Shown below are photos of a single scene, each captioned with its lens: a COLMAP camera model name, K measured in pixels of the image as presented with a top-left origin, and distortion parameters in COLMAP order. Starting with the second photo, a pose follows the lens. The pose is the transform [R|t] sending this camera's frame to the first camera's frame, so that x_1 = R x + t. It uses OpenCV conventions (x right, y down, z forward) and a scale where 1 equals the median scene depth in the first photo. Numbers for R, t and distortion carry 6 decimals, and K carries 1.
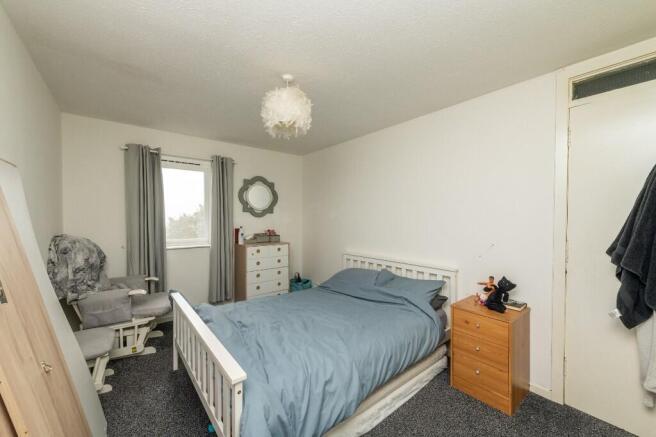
lens RADIAL K [[255.6, 0, 325.0], [0, 255.6, 220.0], [0, 0, 1]] dist [0.005761, -0.001928]
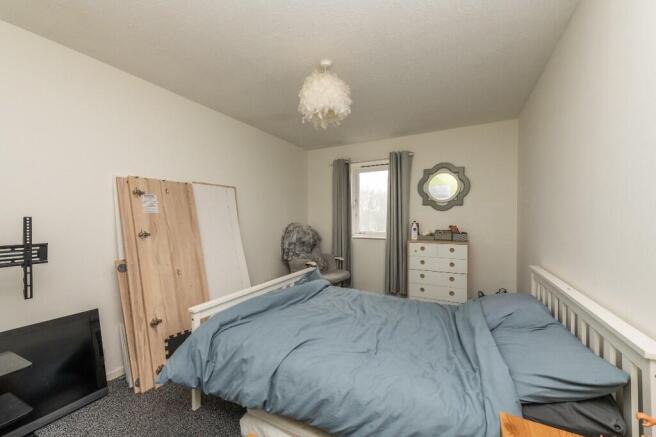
lens RADIAL K [[255.6, 0, 328.0], [0, 255.6, 221.0], [0, 0, 1]] dist [0.005761, -0.001928]
pose [[0.384307, 0.013375, -0.923108, 0.419346], [-0.000294, 0.999897, 0.014365, 0.012359], [0.923205, -0.005249, 0.384272, 0.340344]]
